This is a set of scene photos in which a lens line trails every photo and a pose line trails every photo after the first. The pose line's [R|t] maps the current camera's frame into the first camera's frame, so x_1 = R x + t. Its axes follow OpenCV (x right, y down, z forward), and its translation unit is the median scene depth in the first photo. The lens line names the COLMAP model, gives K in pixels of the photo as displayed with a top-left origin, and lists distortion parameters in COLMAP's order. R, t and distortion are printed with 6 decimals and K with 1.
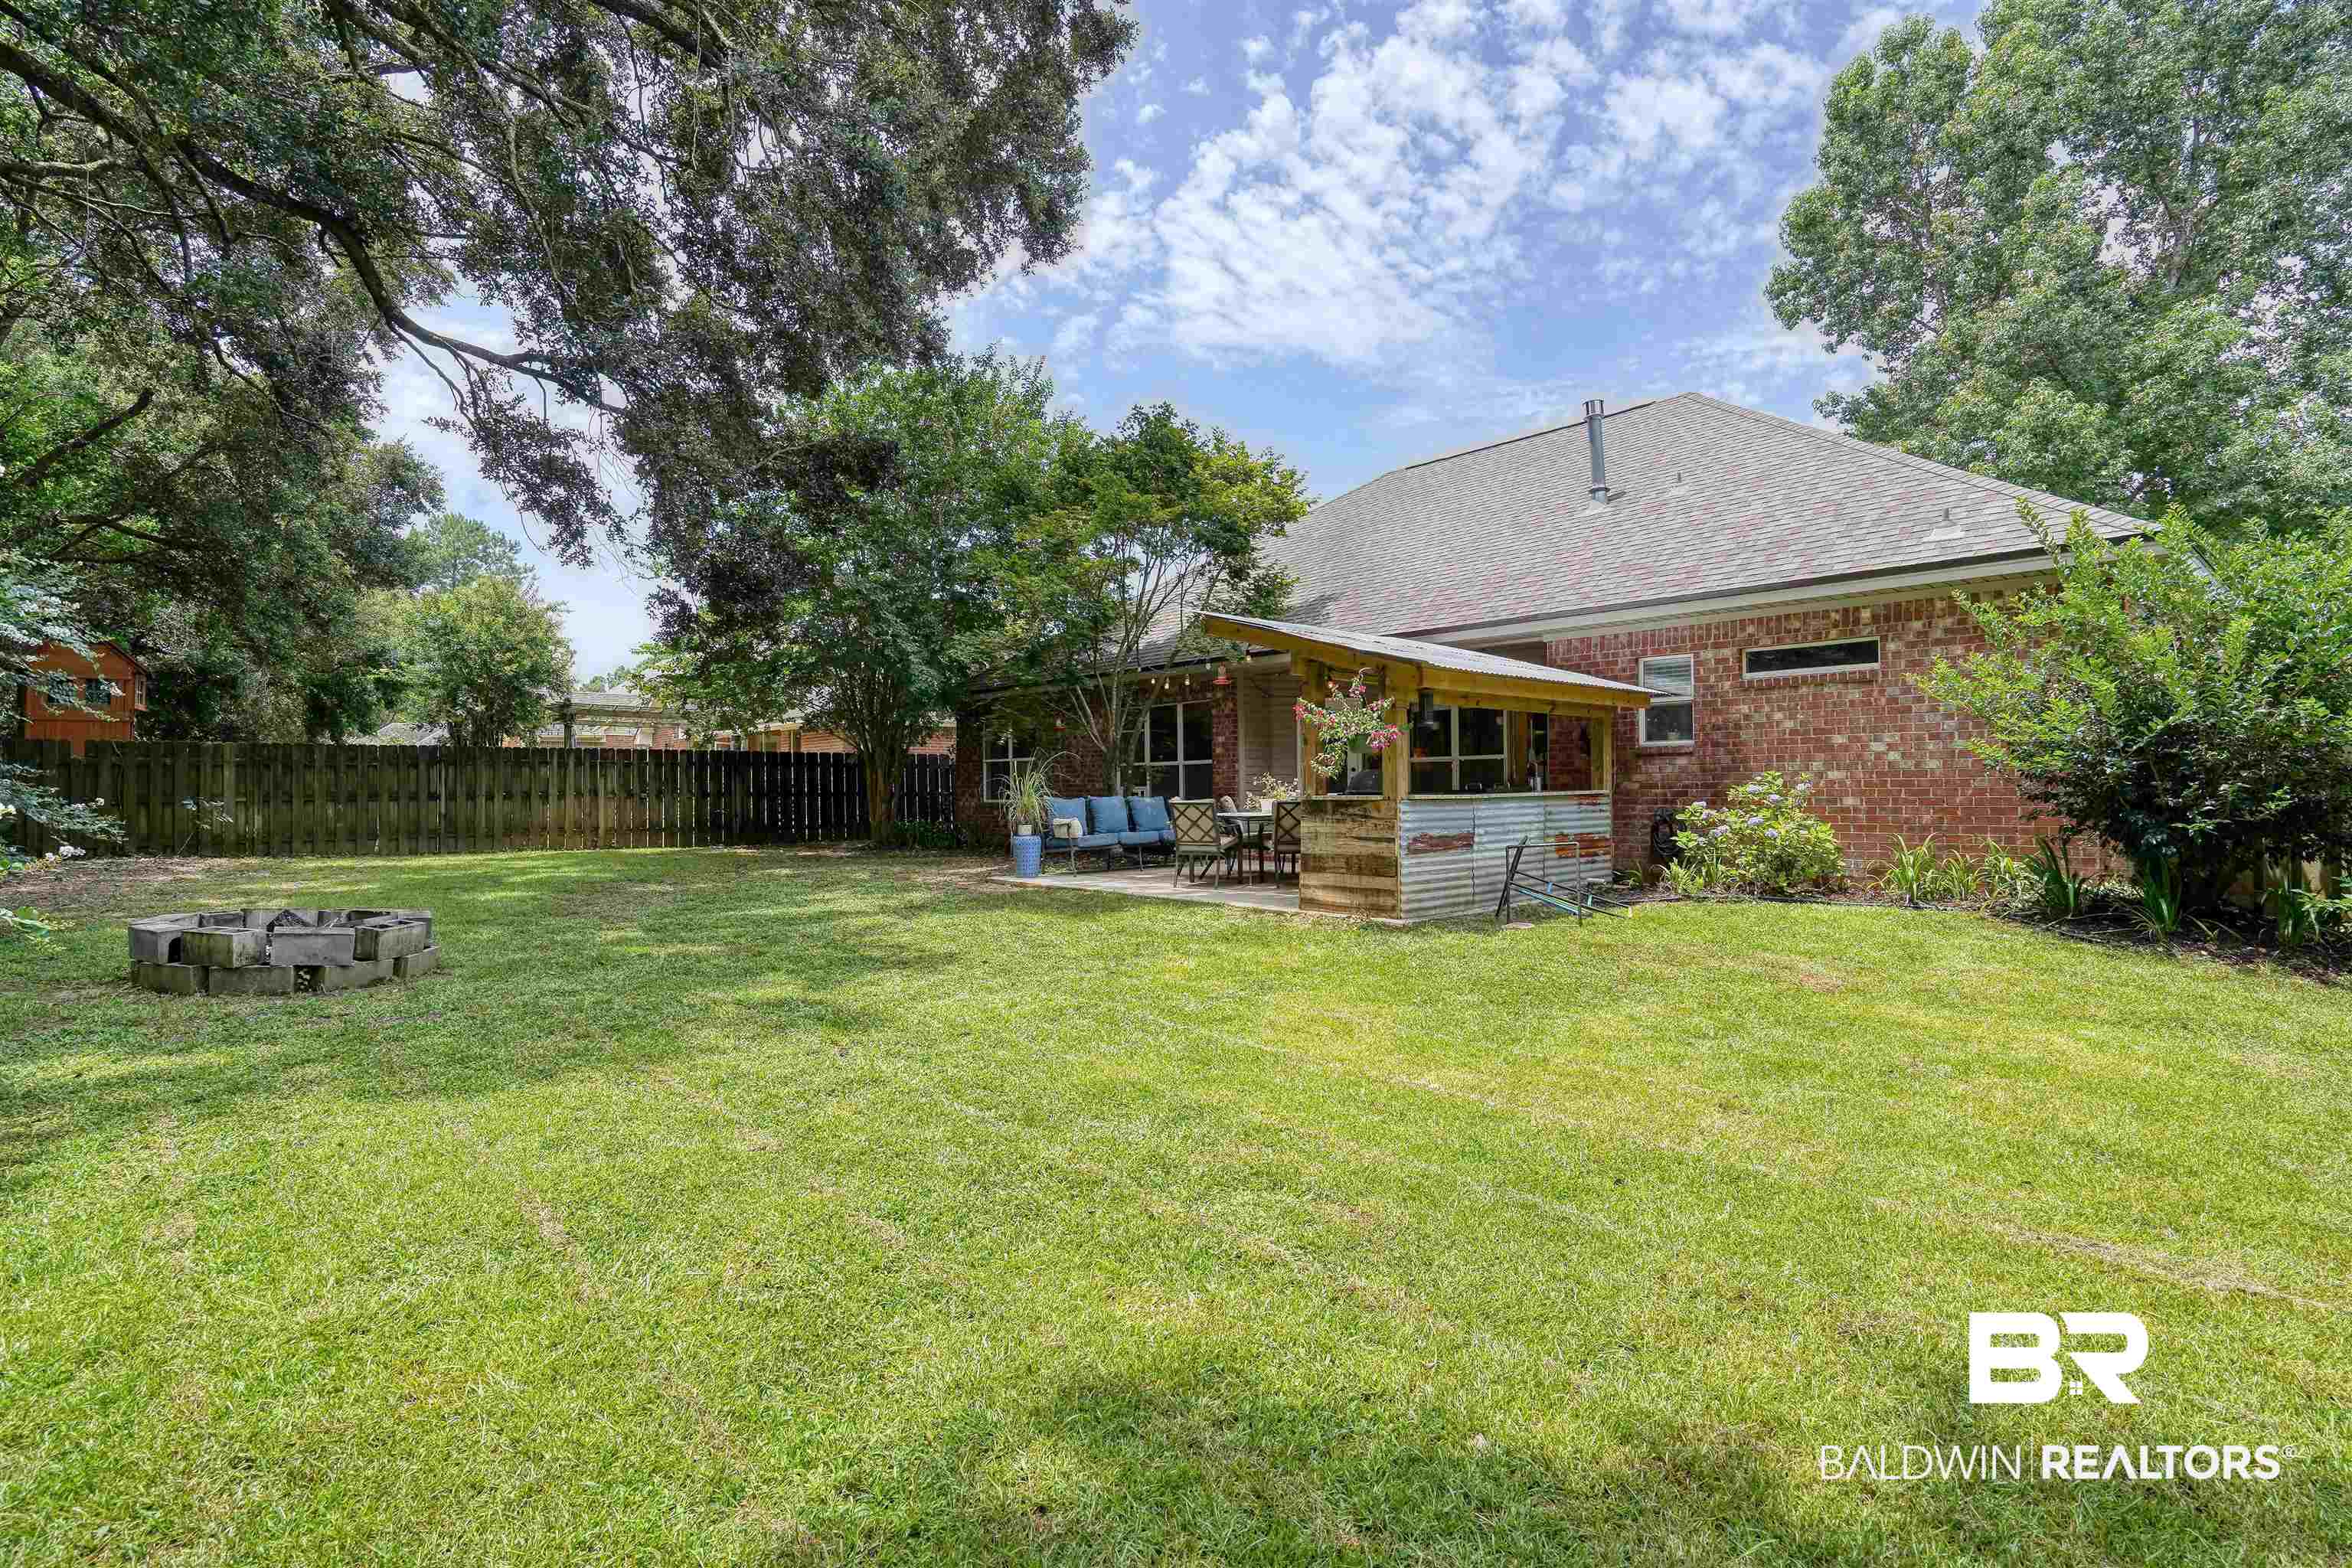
lens RADIAL K [[1127.3, 0, 1175.4], [0, 1127.3, 786.6], [0, 0, 1]] dist [-0.048724, 0.016374]
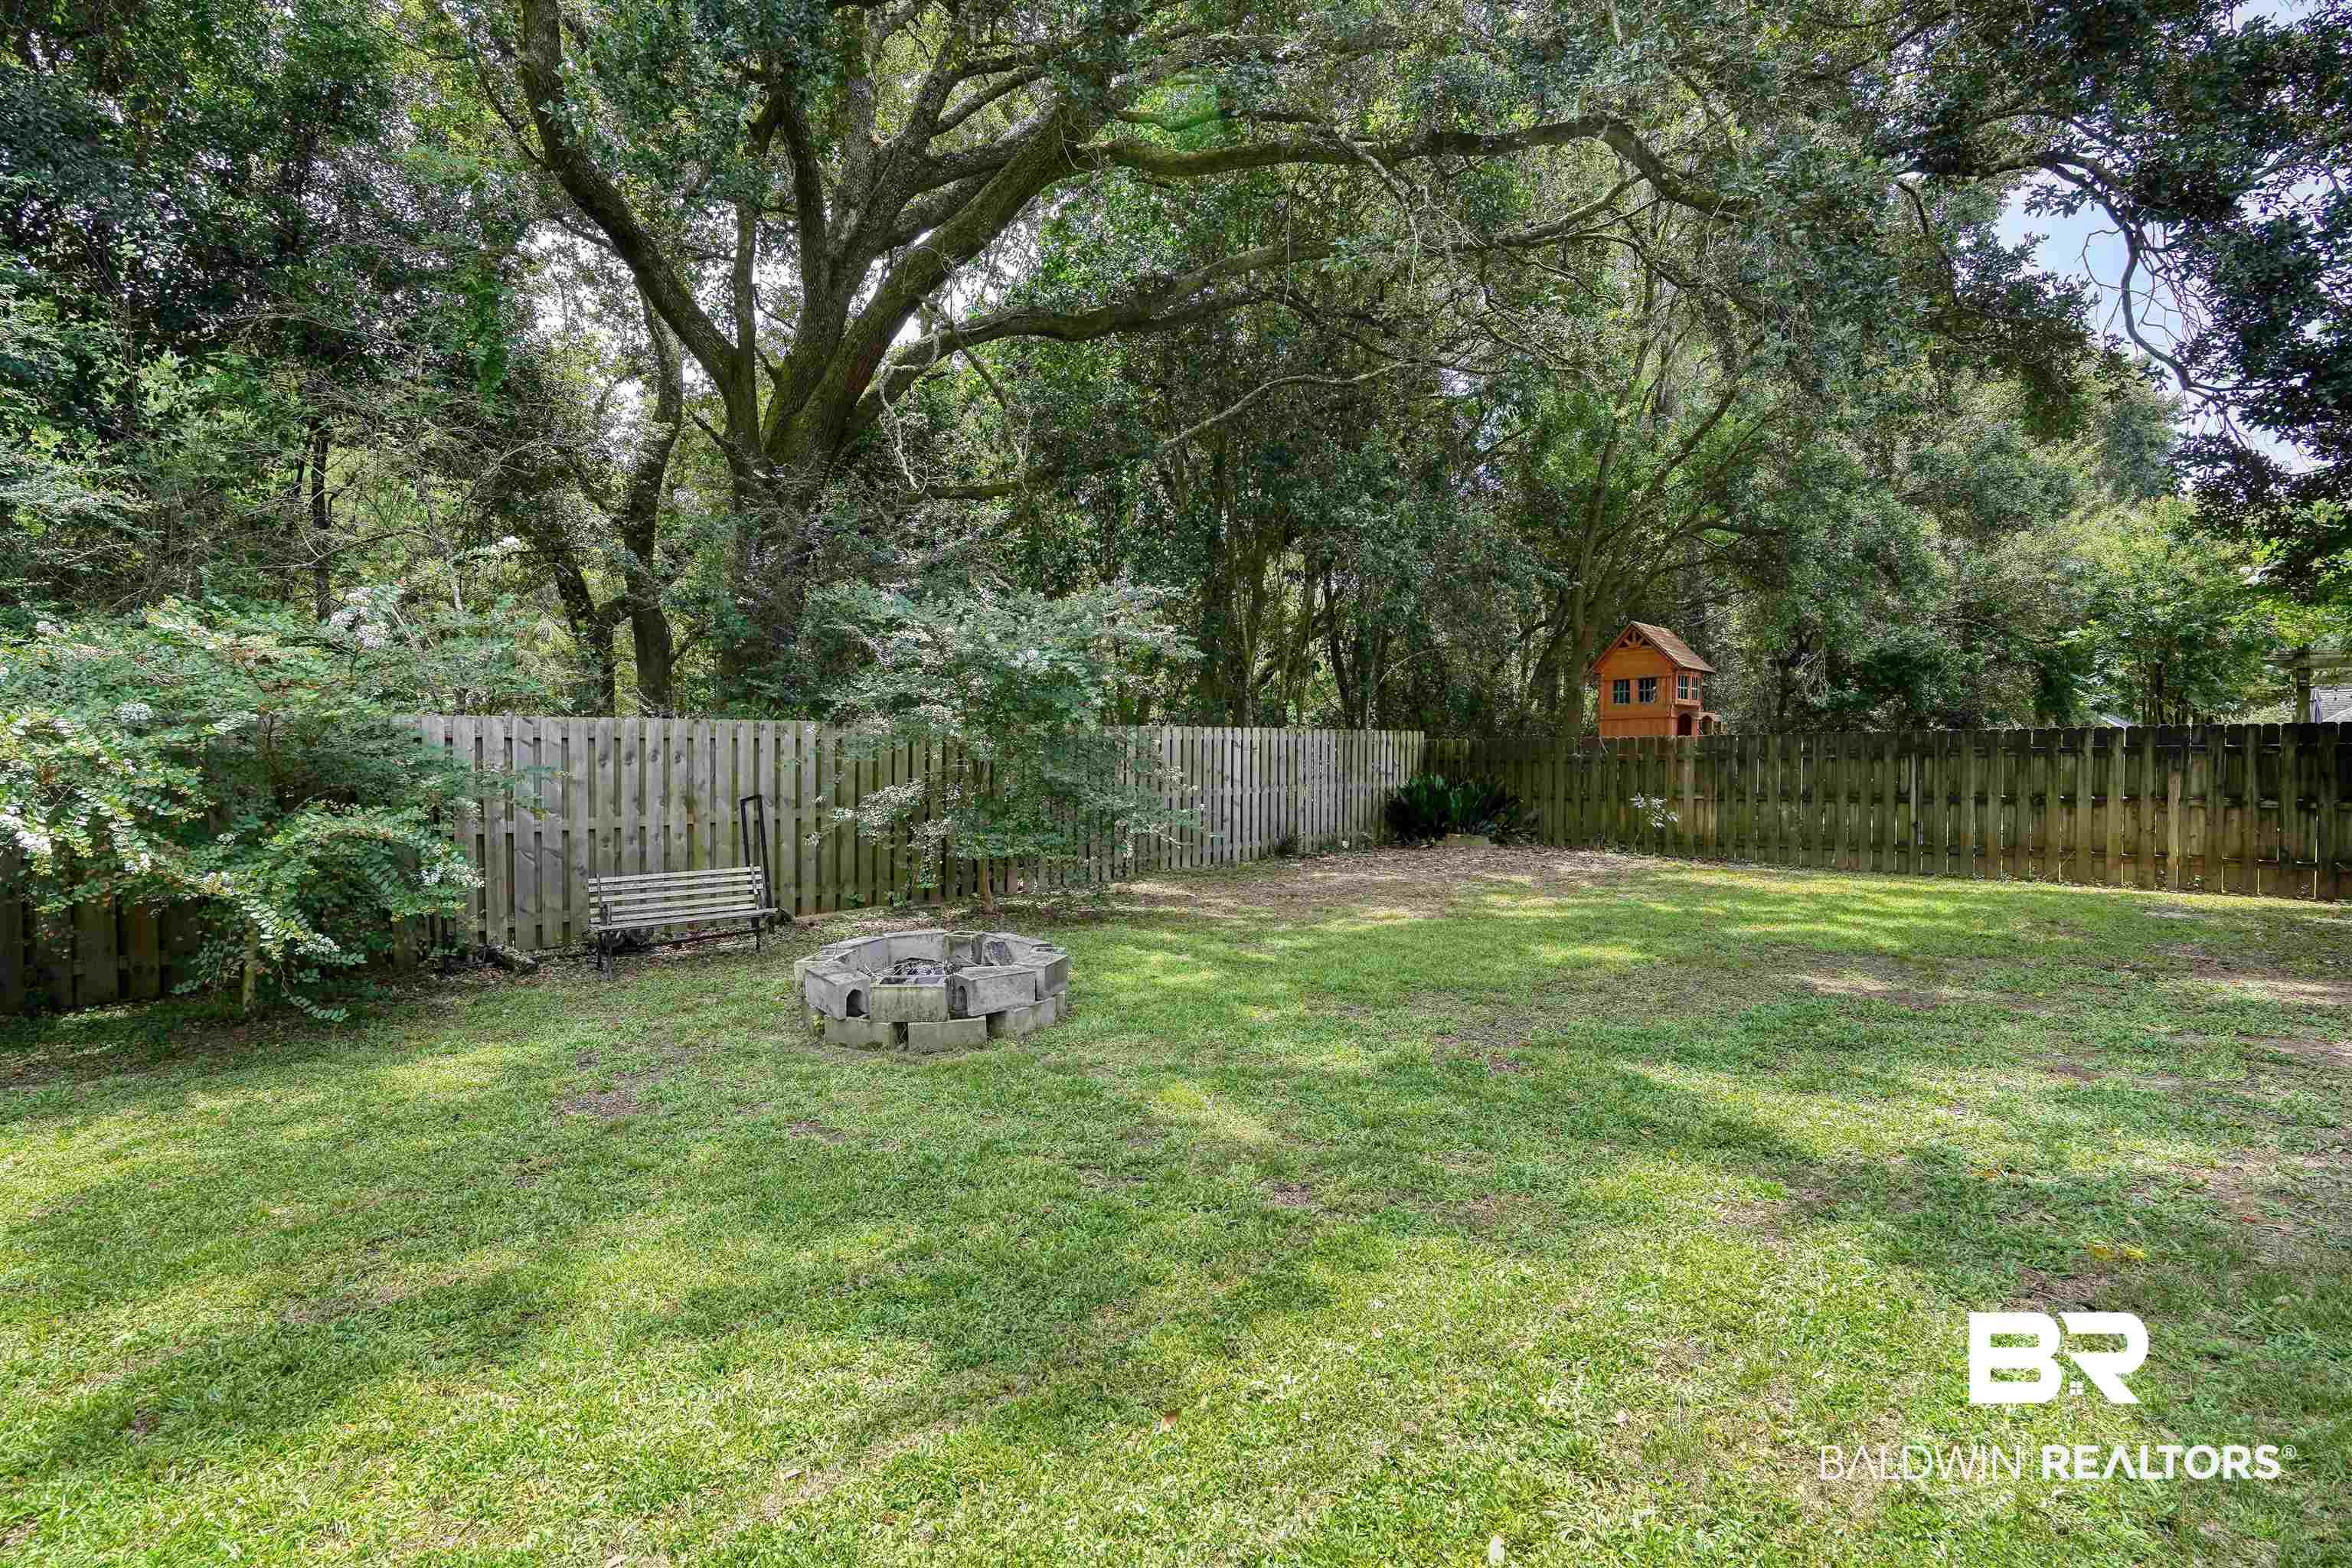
lens RADIAL K [[1069.5, 0, 1173.6], [0, 1069.5, 778.3], [0, 0, 1]] dist [-0.001534, -0.000271]
pose [[0.088102, 0.007800, -0.996081, 0.029744], [-0.000929, 0.999970, 0.007748, -0.009970], [0.996111, 0.000243, 0.088107, 0.411317]]
